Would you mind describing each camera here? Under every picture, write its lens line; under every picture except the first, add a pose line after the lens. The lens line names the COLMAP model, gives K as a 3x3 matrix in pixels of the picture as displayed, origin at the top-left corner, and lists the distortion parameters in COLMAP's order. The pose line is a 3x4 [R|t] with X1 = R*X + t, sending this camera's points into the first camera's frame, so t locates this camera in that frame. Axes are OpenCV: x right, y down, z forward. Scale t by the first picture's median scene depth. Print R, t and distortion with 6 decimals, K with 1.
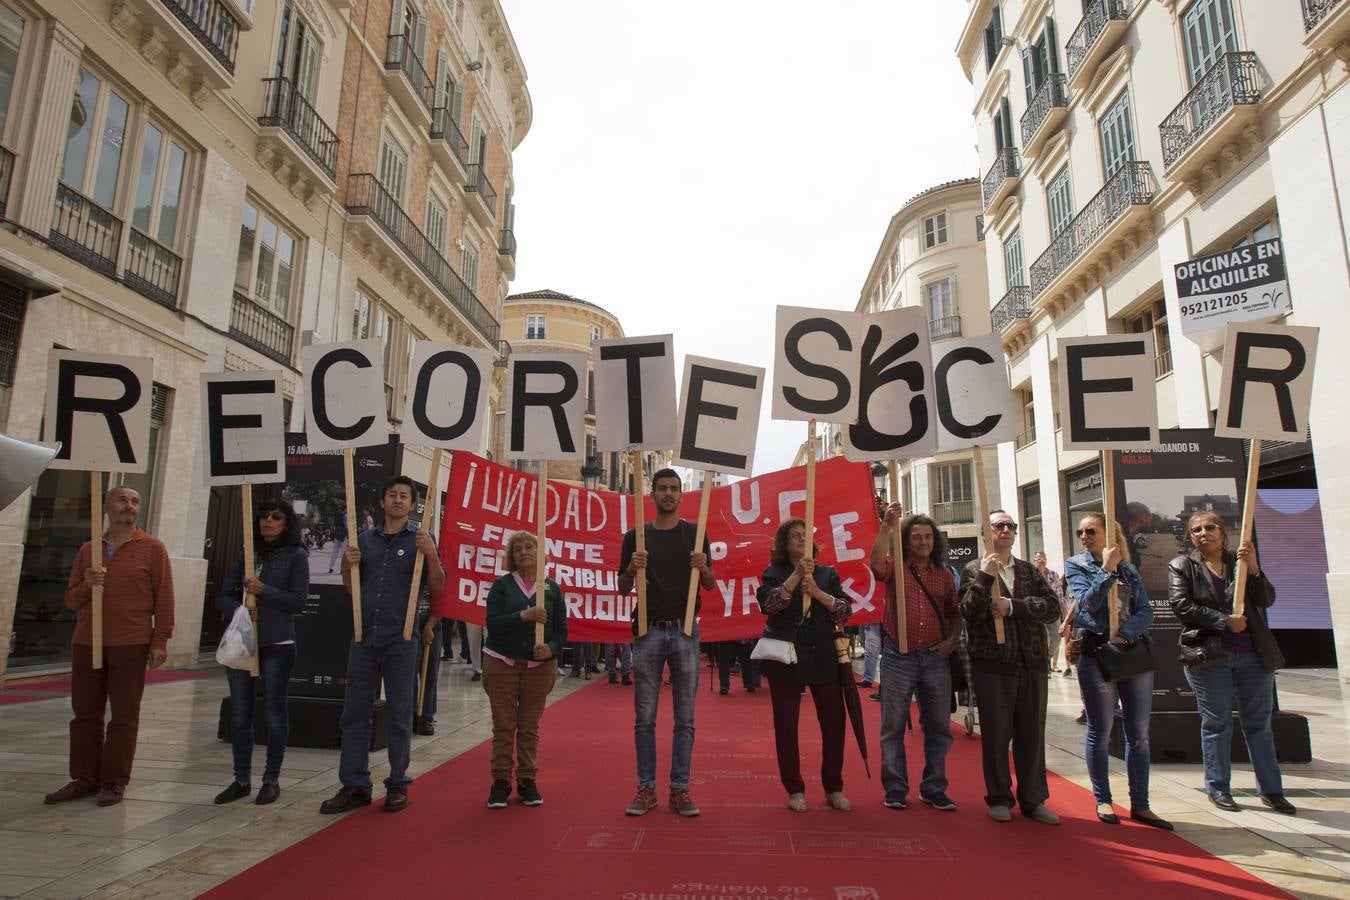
lens RADIAL K [[831.8, 0, 677.3], [0, 831.8, 428.0], [0, 0, 1]] dist [-0.003624, -0.000887]
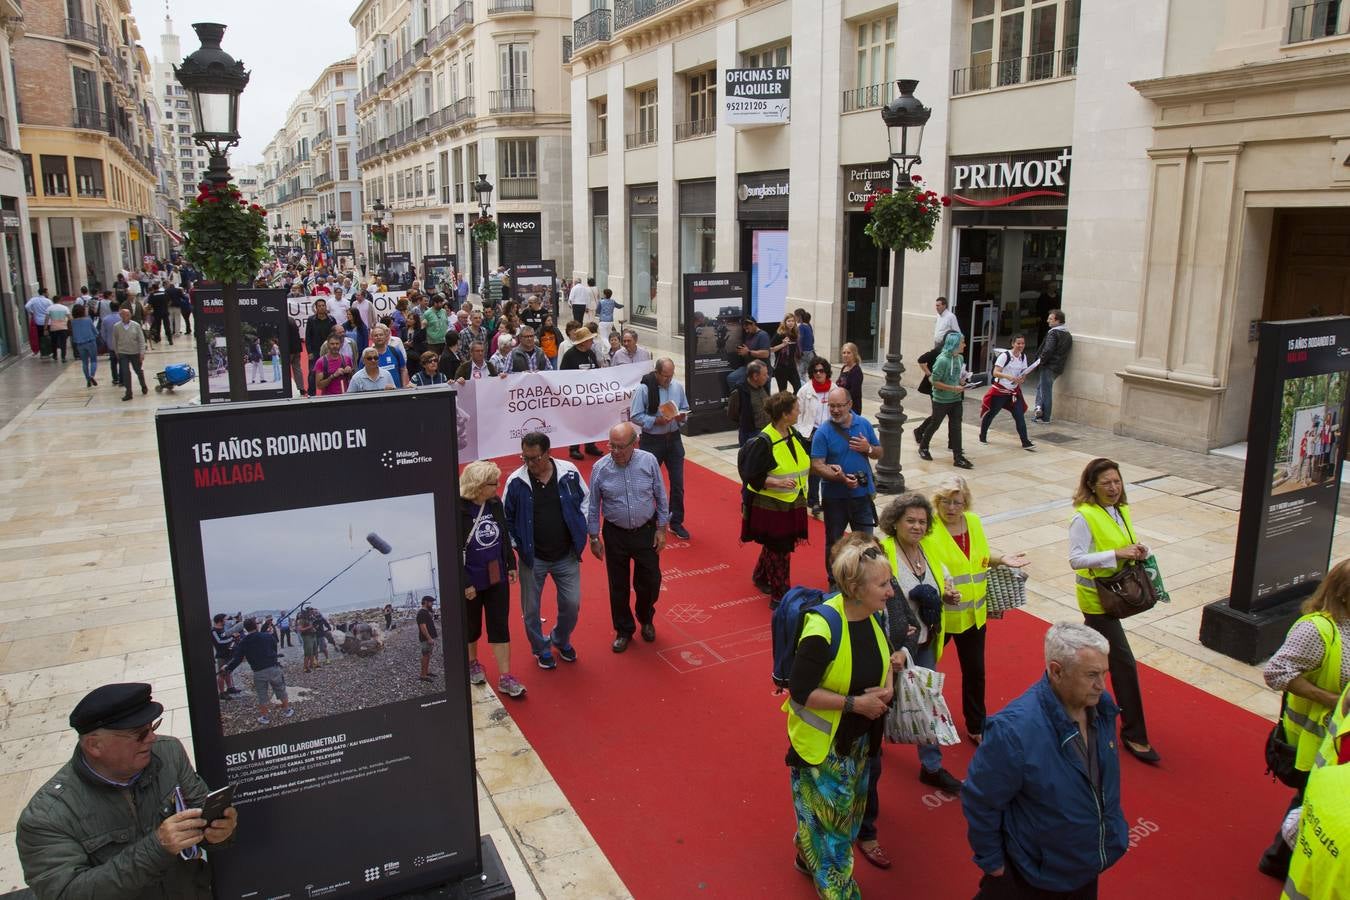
lens RADIAL K [[965.3, 0, 677.8], [0, 965.3, 410.0], [0, 0, 1]] dist [0.008494, 0.003513]
pose [[0.866806, -0.105356, 0.487389, -0.306272], [-0.089485, 0.928691, 0.359896, -0.250124], [-0.490551, -0.355574, 0.795567, -0.426736]]
